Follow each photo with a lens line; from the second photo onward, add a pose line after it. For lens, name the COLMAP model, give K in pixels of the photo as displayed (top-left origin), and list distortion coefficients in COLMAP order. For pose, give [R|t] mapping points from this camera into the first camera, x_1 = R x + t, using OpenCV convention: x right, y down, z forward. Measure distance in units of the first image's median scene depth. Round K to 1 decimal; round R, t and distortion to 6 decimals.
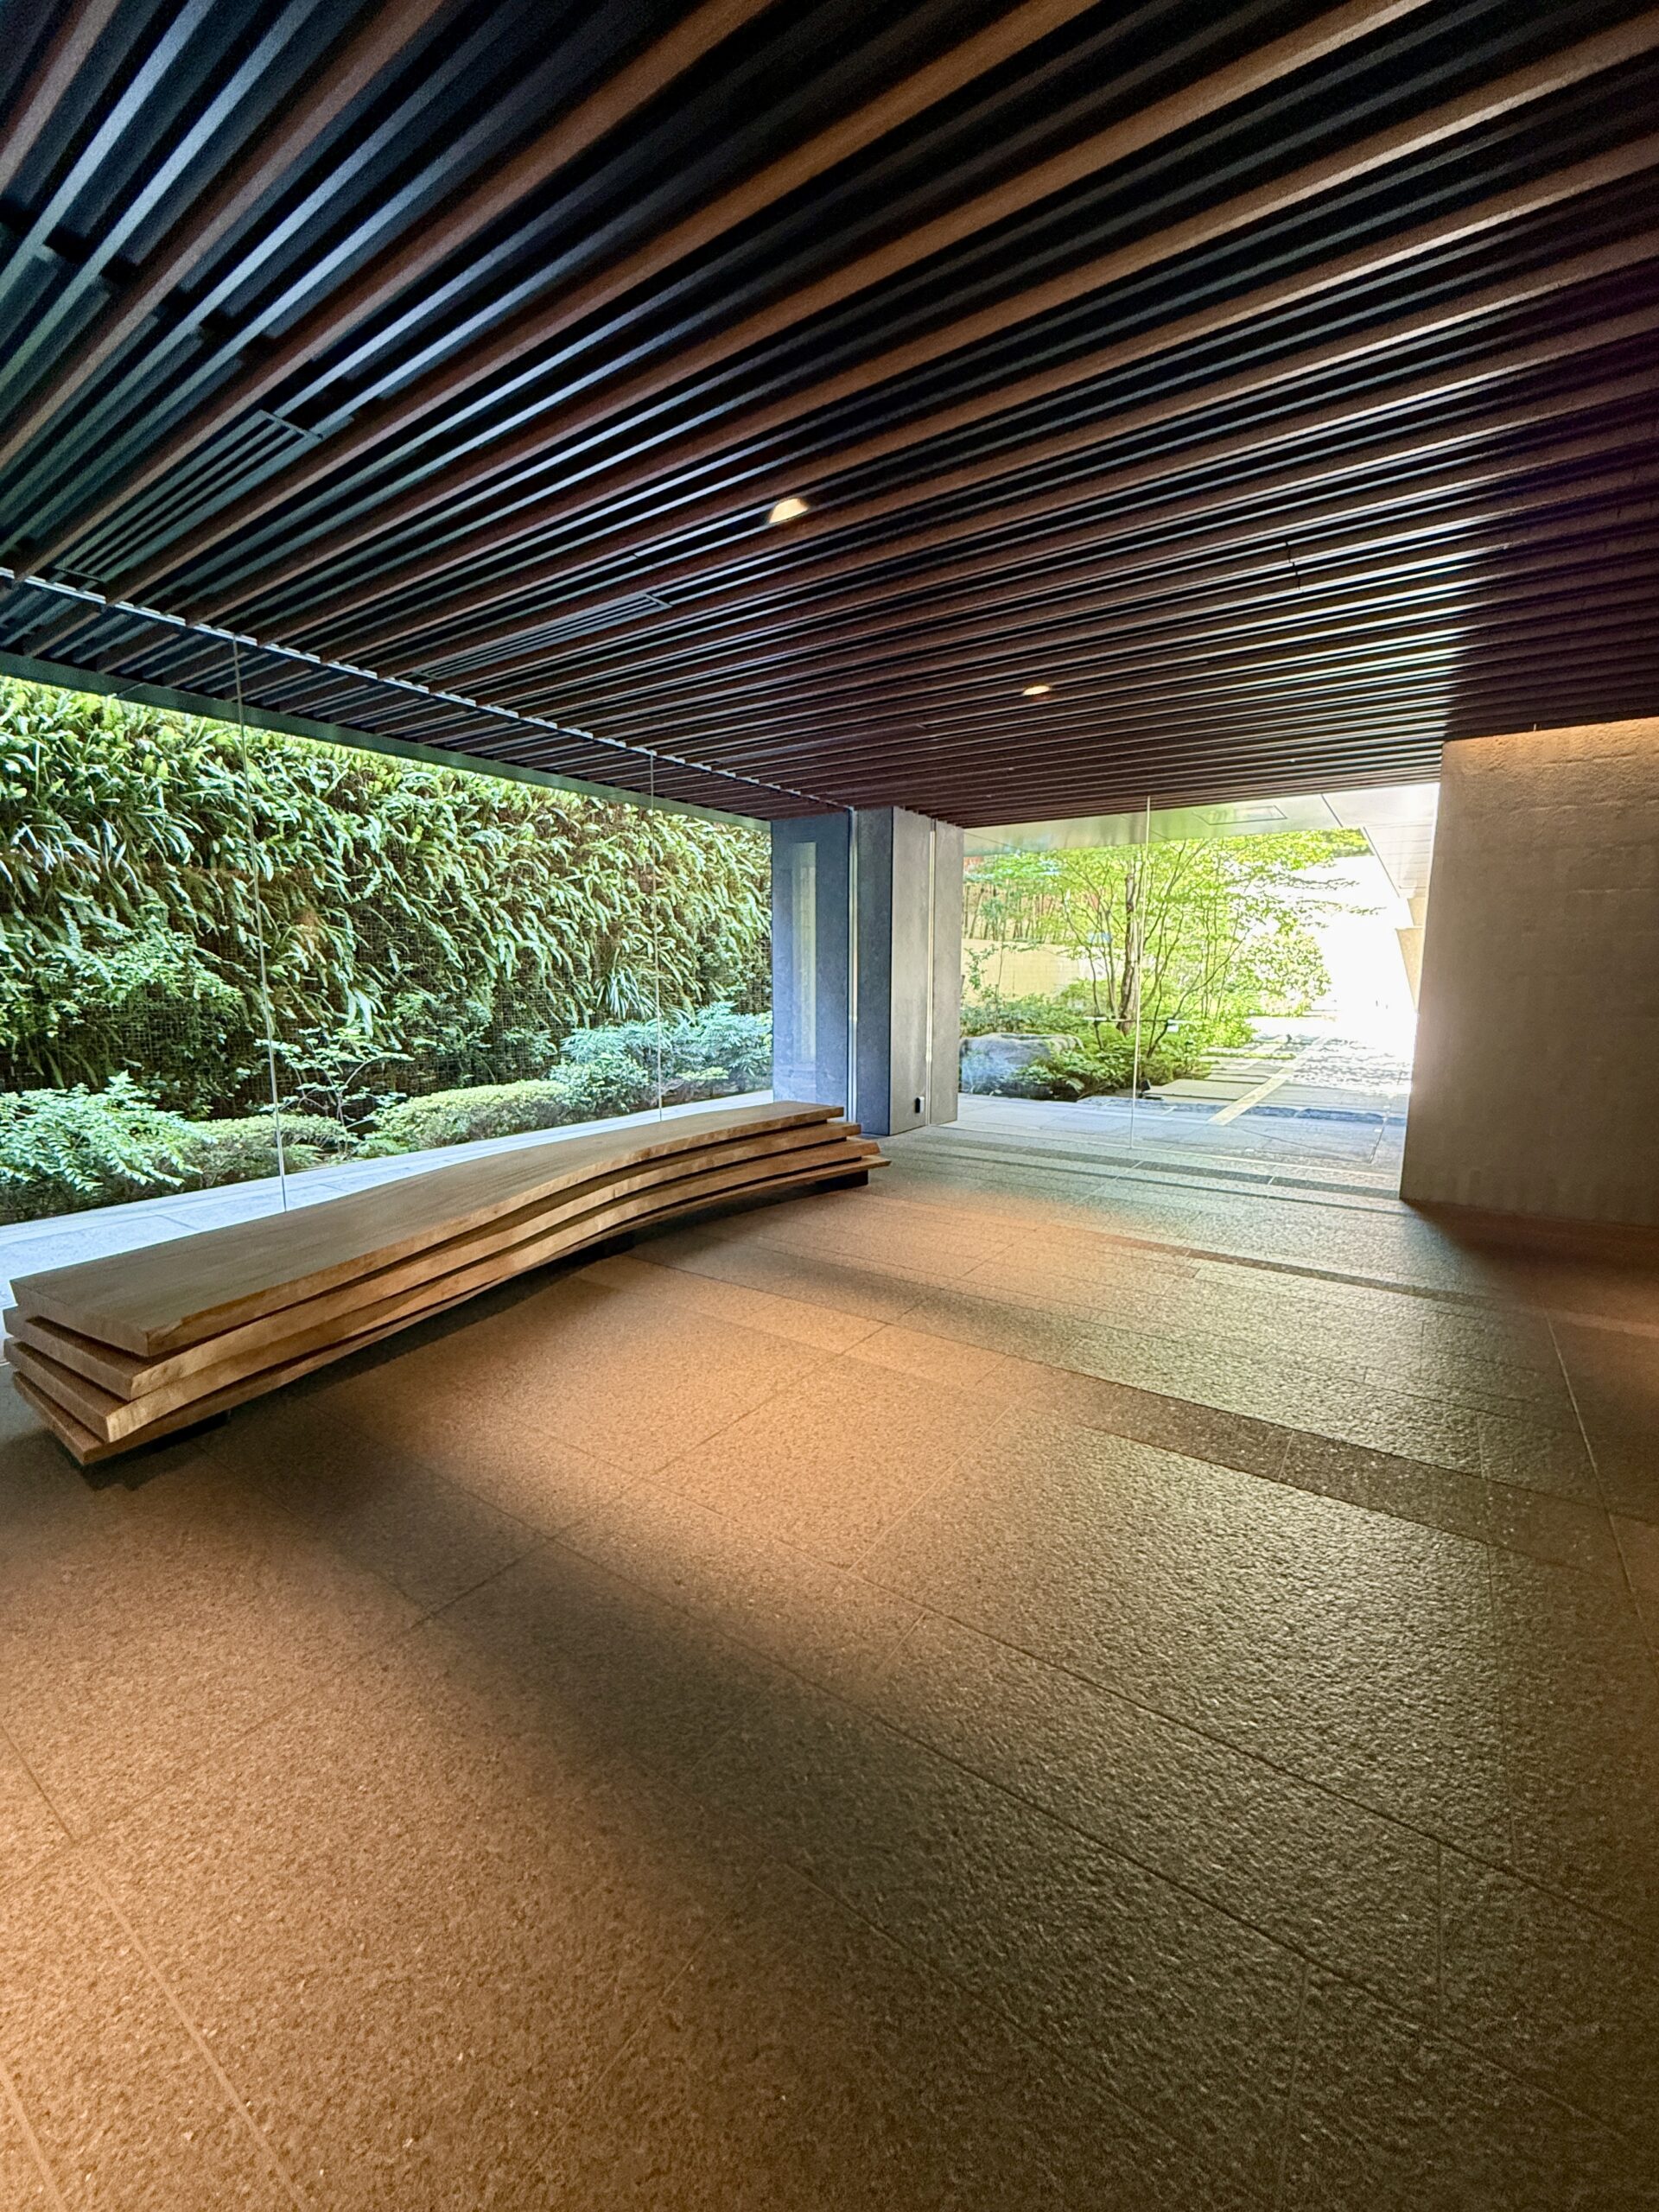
lens RADIAL K [[887.3, 0, 829.5], [0, 887.3, 1106.0], [0, 0, 1]] dist [-0.010138, -0.000214]
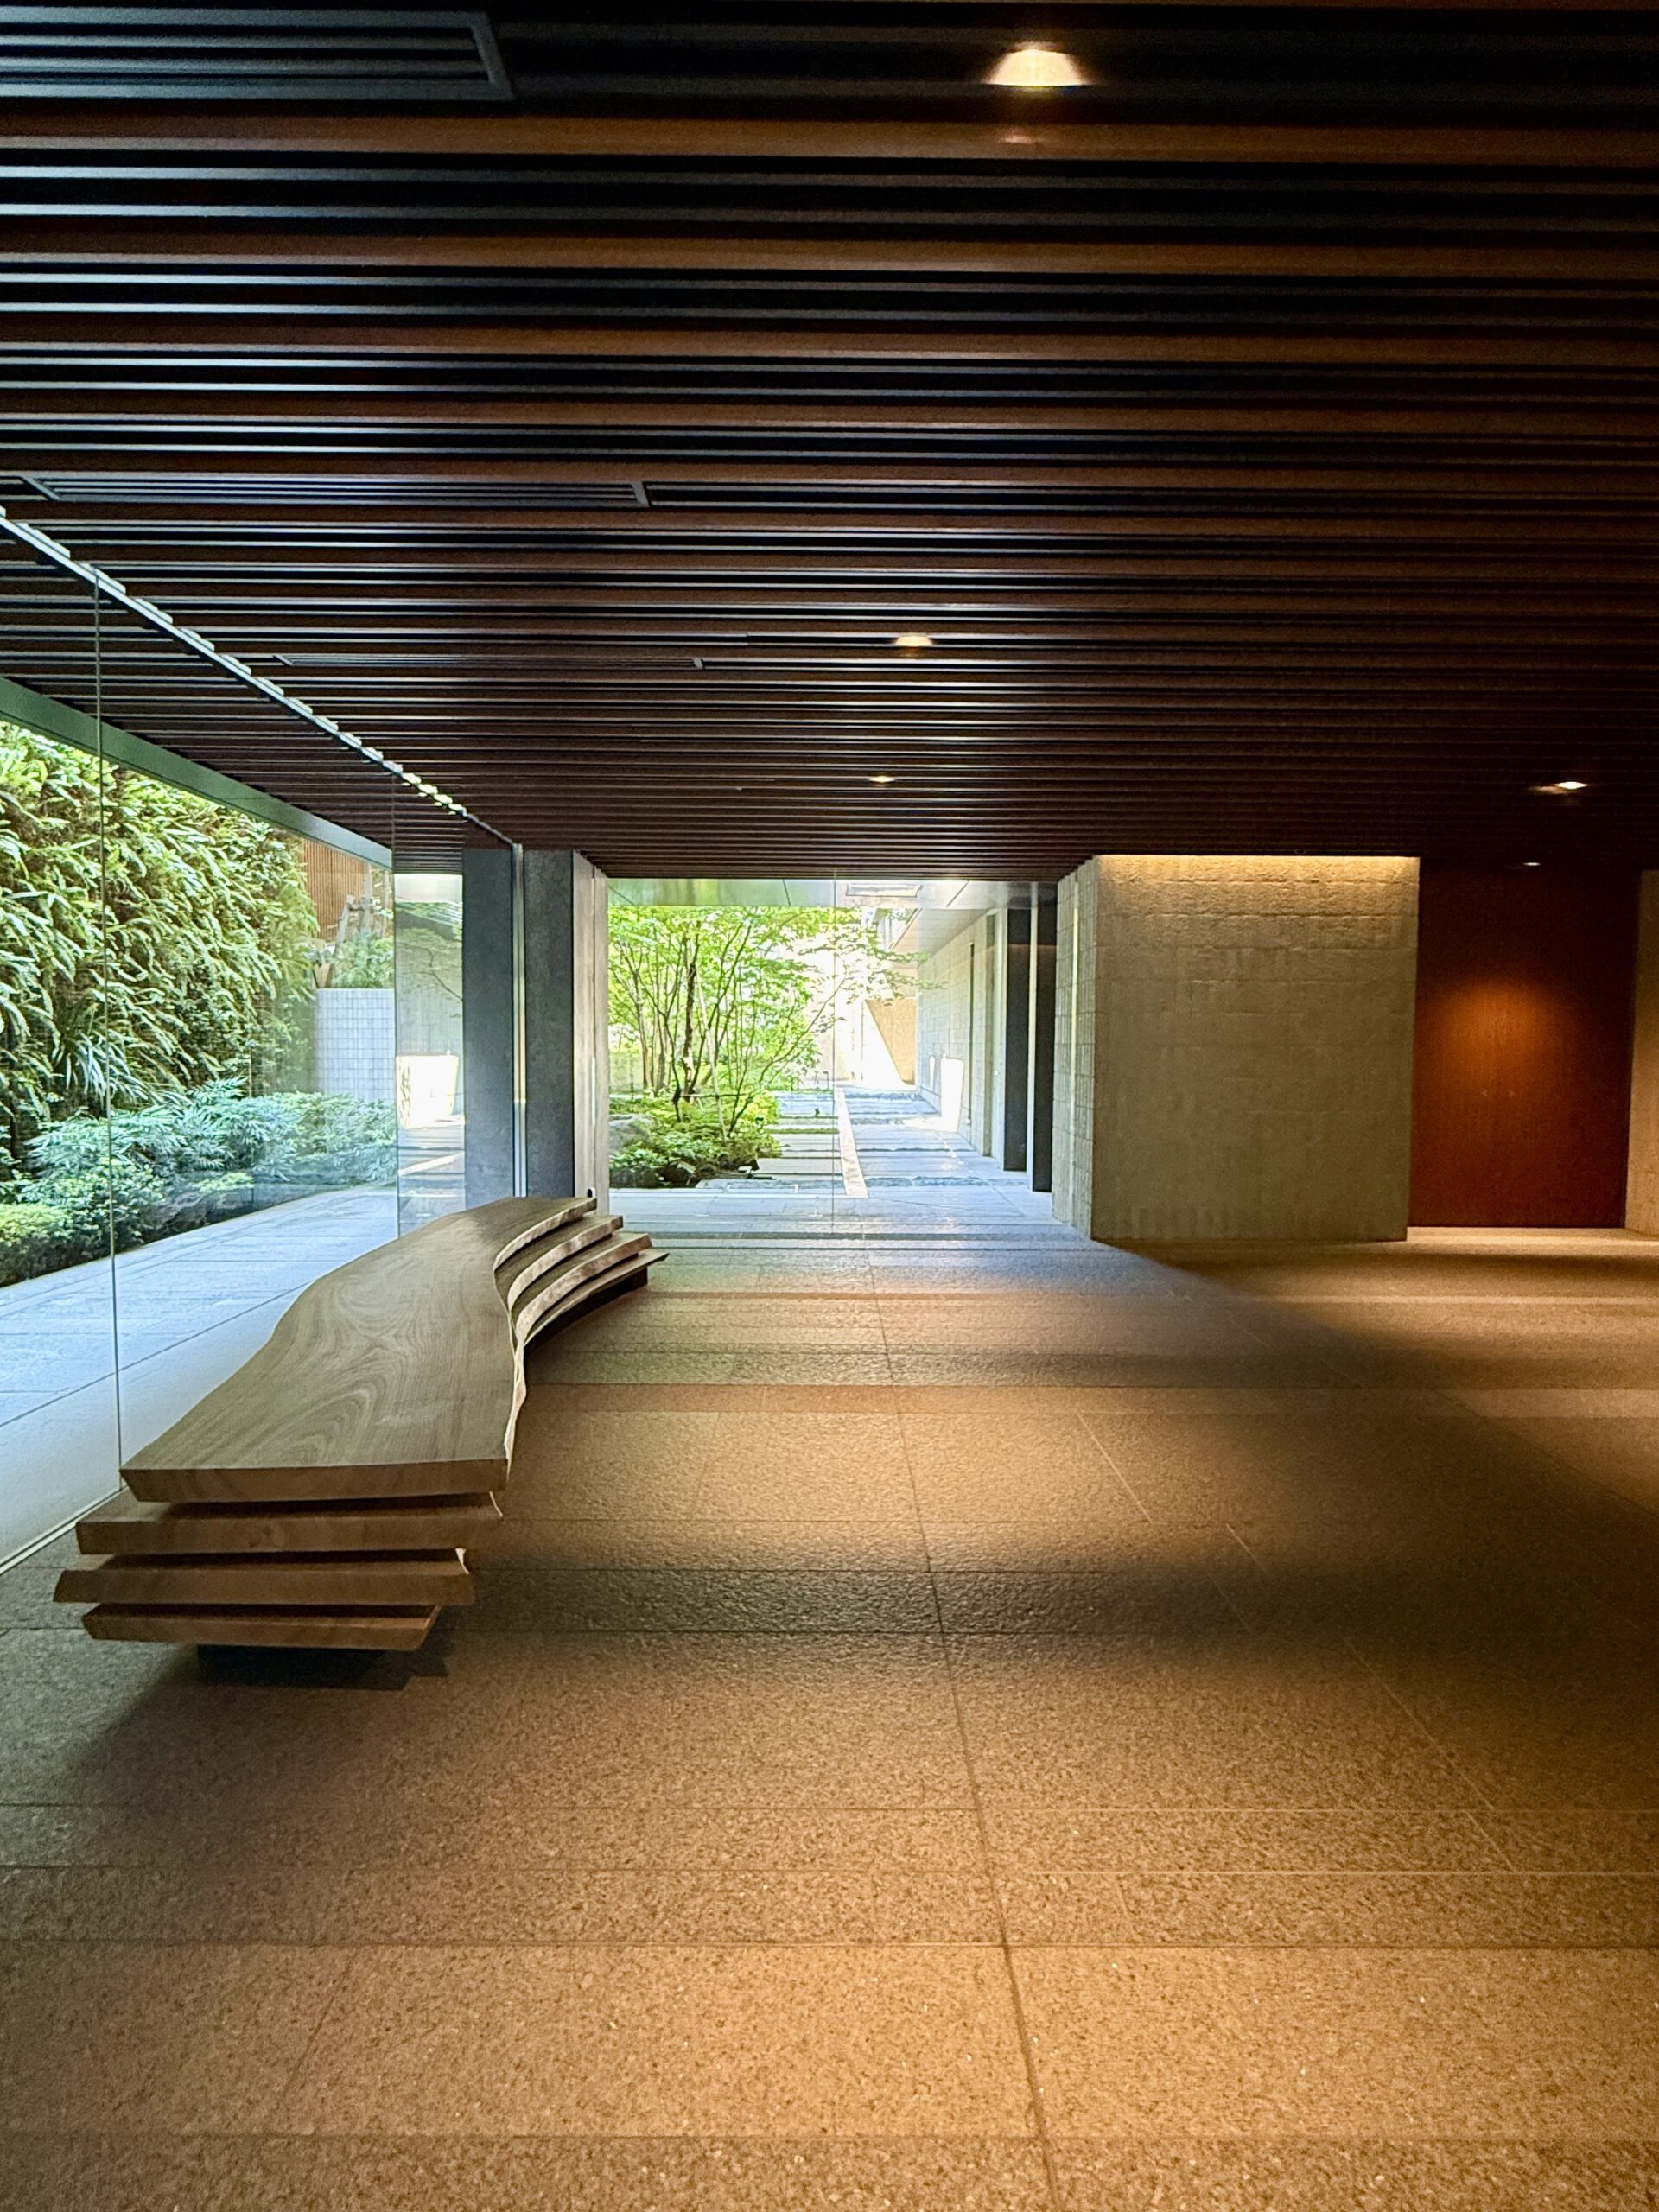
lens RADIAL K [[1134.6, 0, 829.5], [0, 1134.6, 1106.0], [0, 0, 1]] dist [0.000601, 0.000425]
pose [[0.816147, -0.027676, 0.577182, -0.280889], [0.080832, 0.994499, -0.066613, 0.002239], [-0.572163, 0.101021, 0.813894, -0.011491]]
